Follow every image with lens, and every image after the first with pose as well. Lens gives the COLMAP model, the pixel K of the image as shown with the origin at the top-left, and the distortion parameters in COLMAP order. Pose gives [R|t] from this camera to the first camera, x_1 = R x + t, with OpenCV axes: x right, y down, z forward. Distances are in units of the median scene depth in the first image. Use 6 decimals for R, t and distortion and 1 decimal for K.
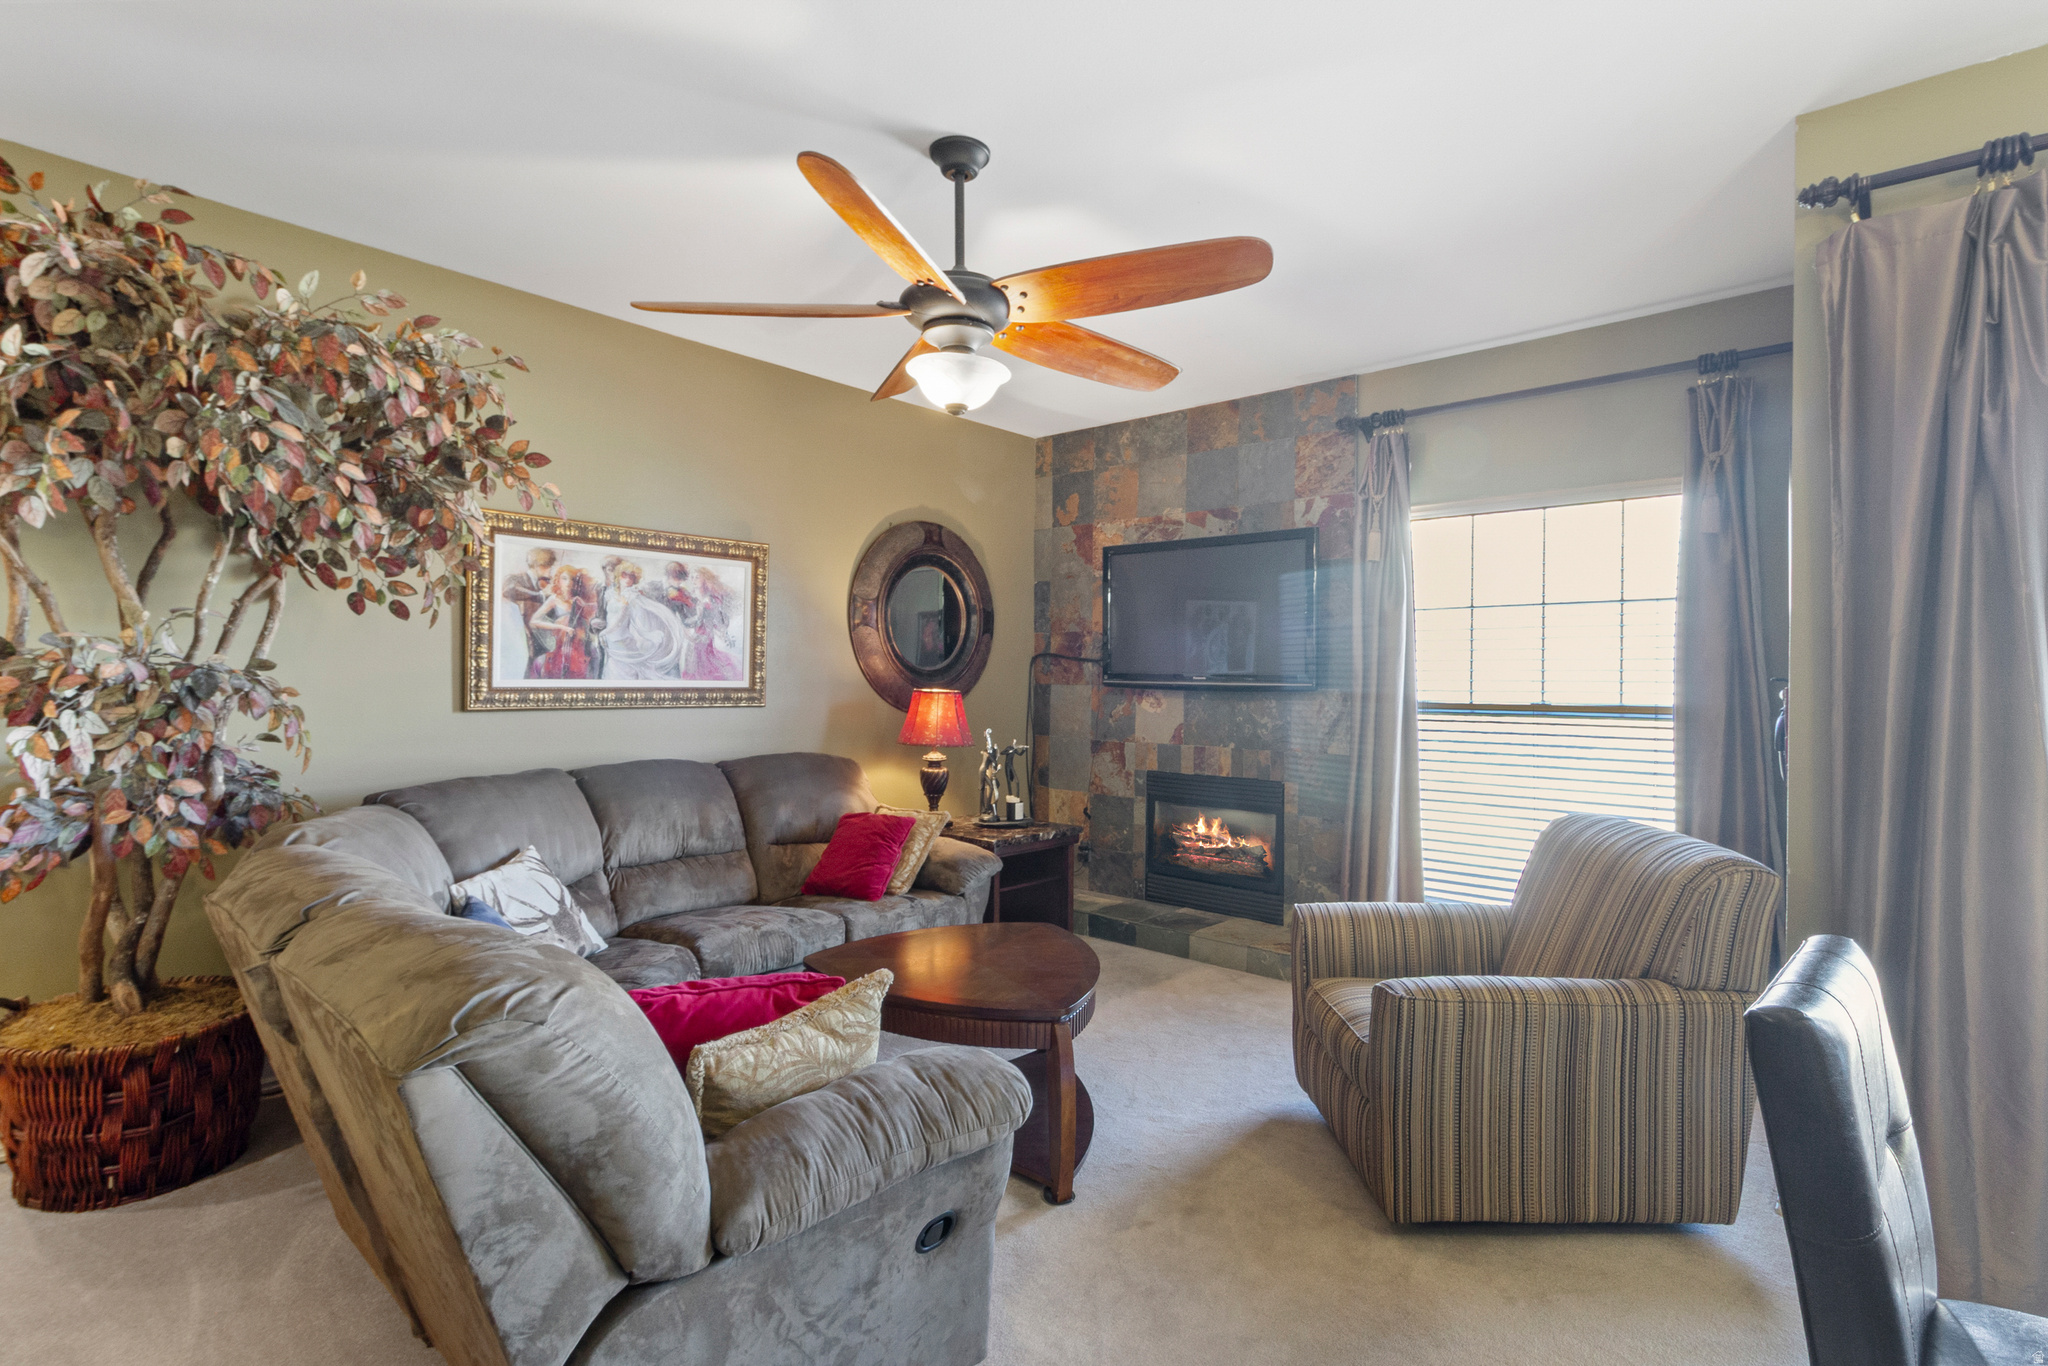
lens RADIAL K [[978.9, 0, 1015.5], [0, 978.9, 689.6], [0, 0, 1]] dist [-0.002297, 0.001966]
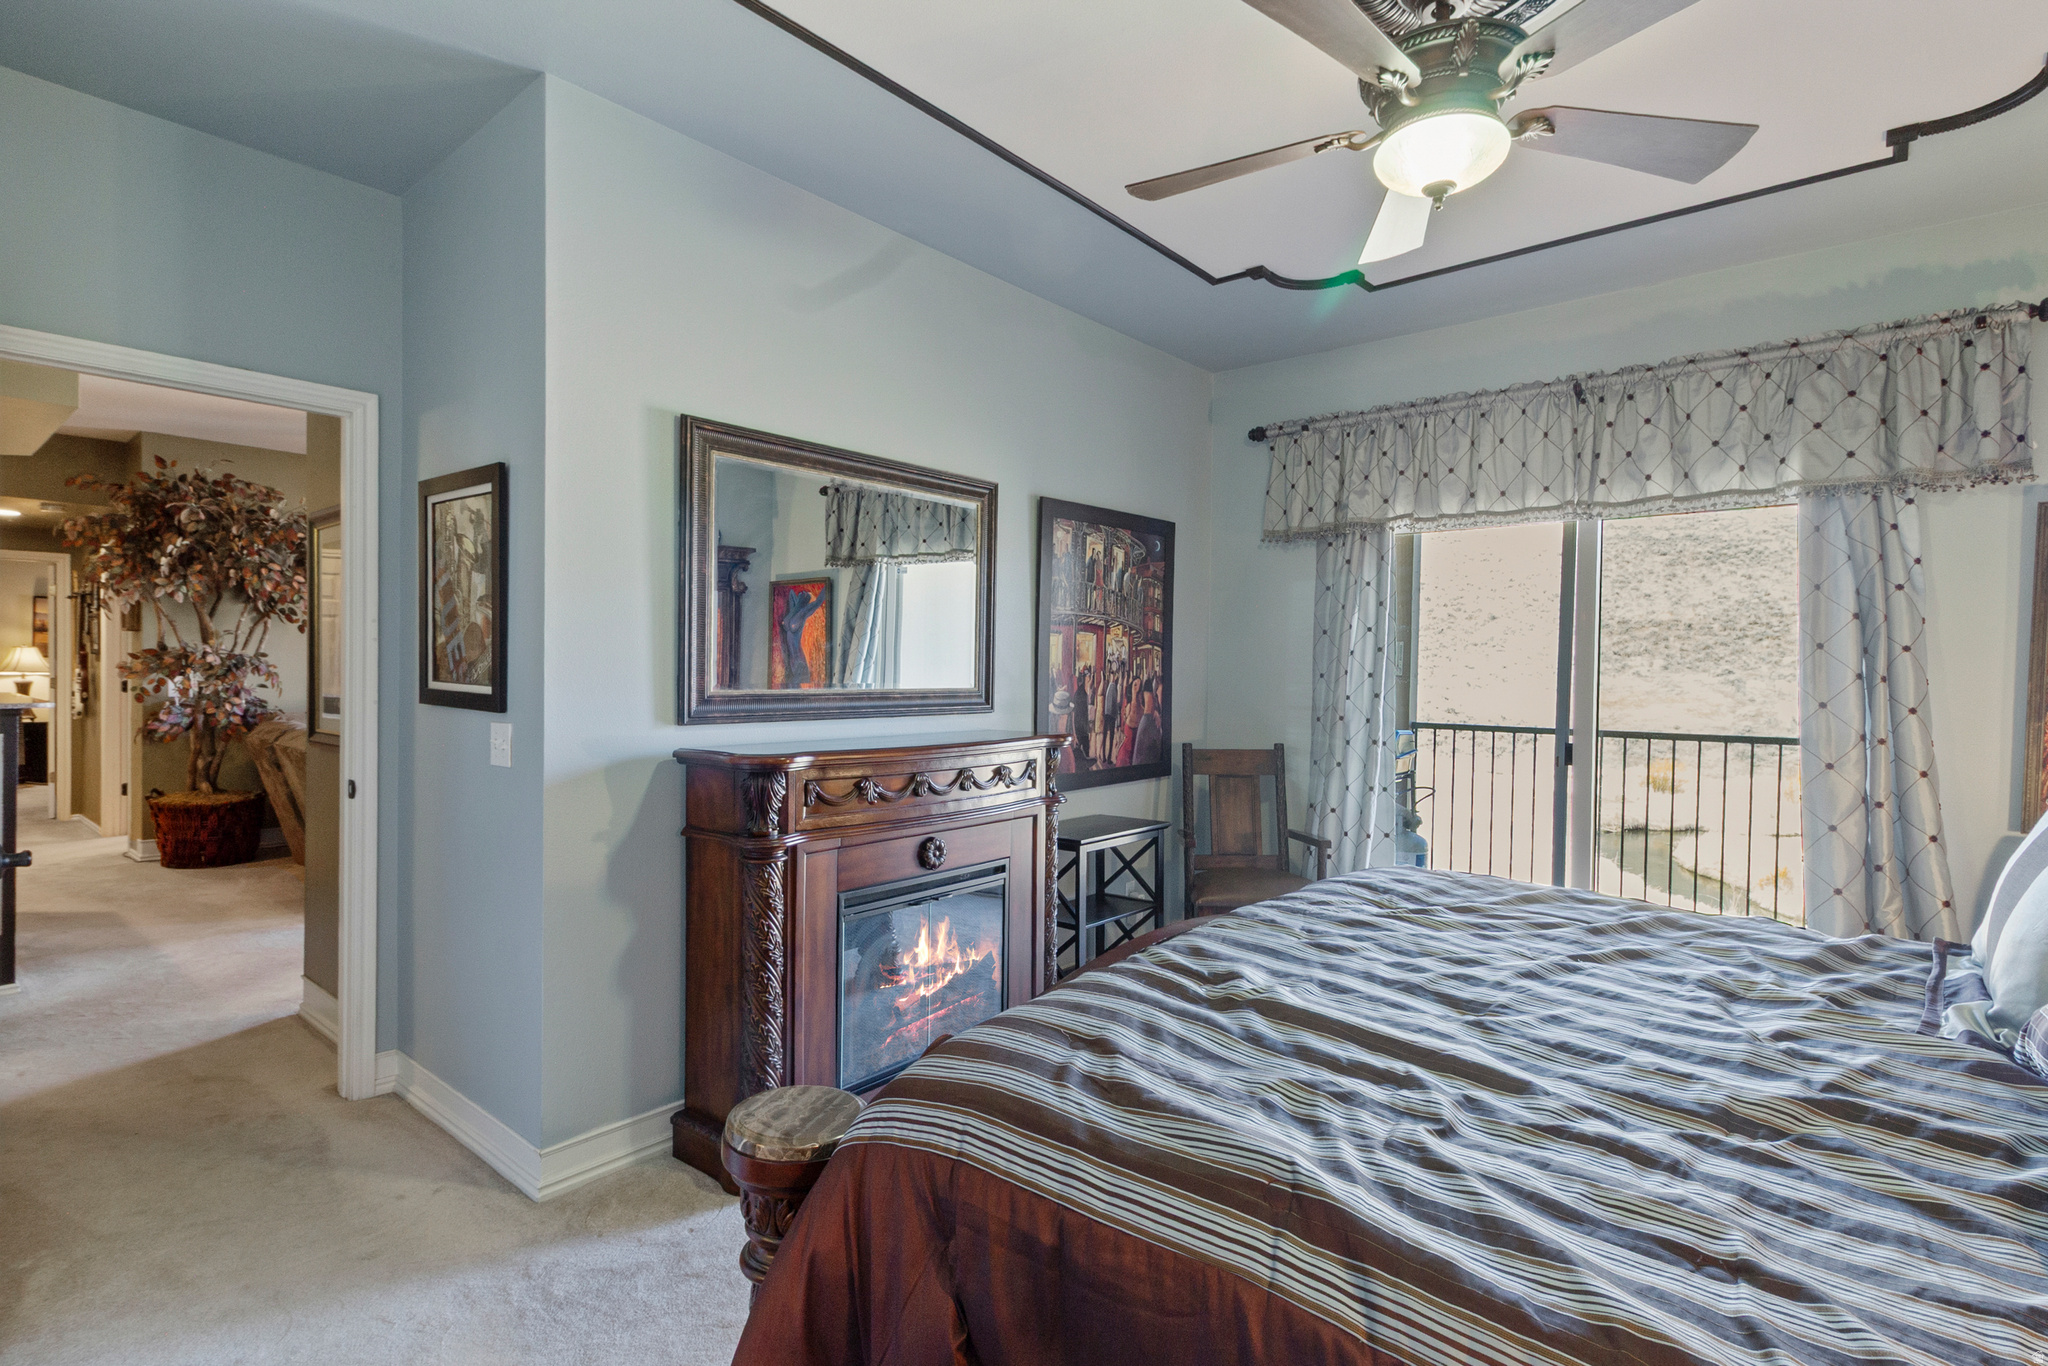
lens RADIAL K [[978.9, 0, 1012.1], [0, 978.9, 687.3], [0, 0, 1]] dist [-0.002297, 0.001966]
pose [[0.999550, 0.003114, 0.029831, 0.747482], [-0.003279, 0.999980, 0.005490, 0.027402], [-0.029814, -0.005585, 0.999540, -1.087981]]
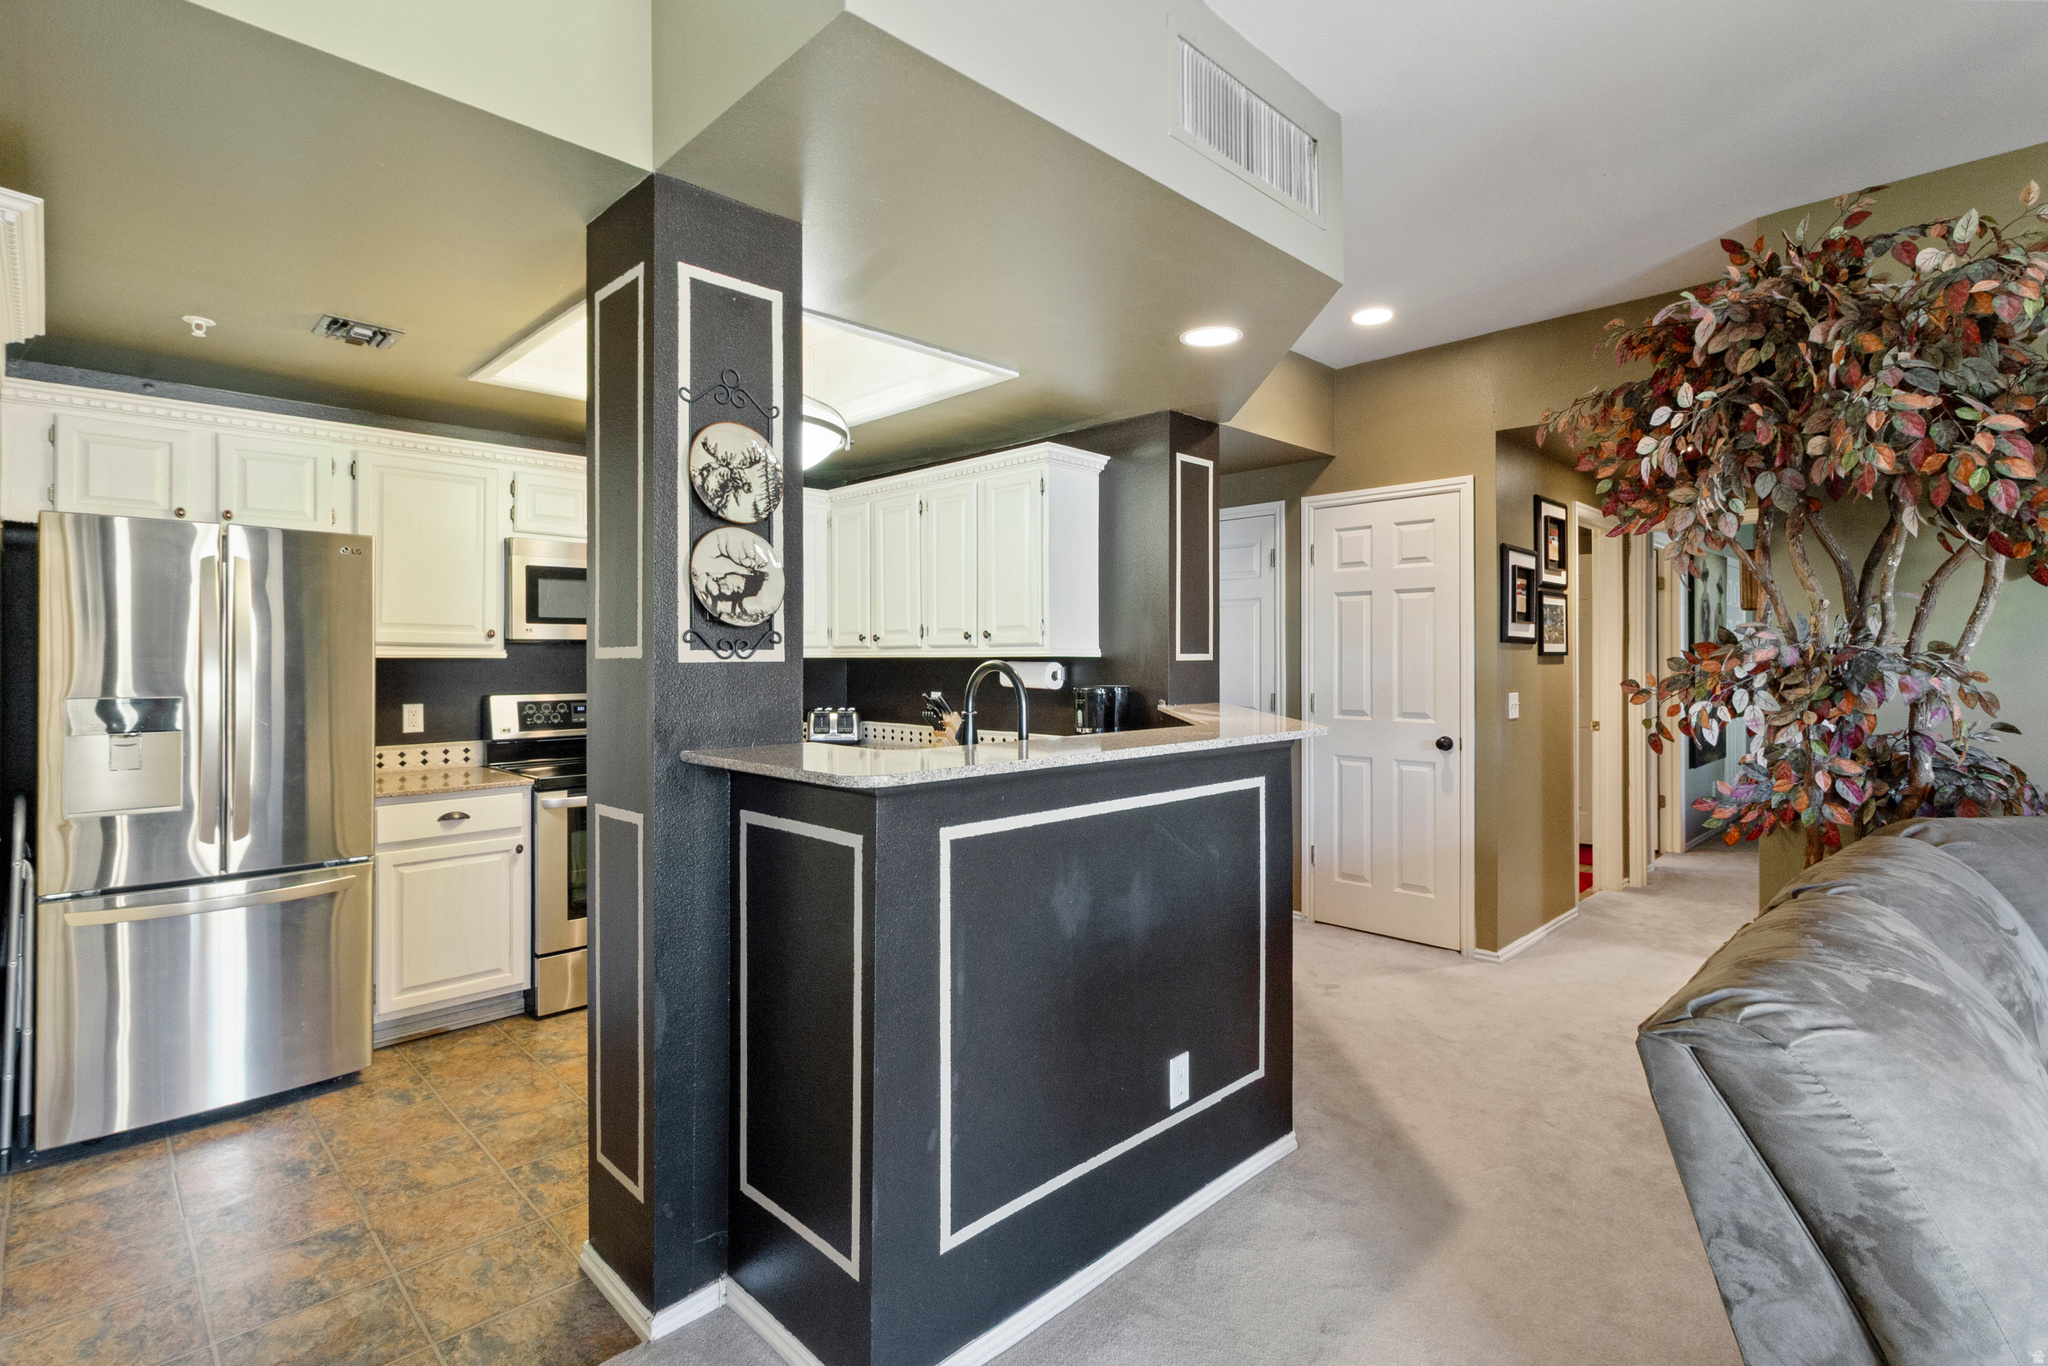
lens RADIAL K [[978.9, 0, 1031.8], [0, 978.9, 659.2], [0, 0, 1]] dist [-0.002297, 0.001966]
pose [[-0.052517, -0.005551, -0.998605, 0.153537], [-0.009716, 0.999940, -0.005047, -0.000477], [0.998573, 0.009437, -0.052568, 0.123906]]
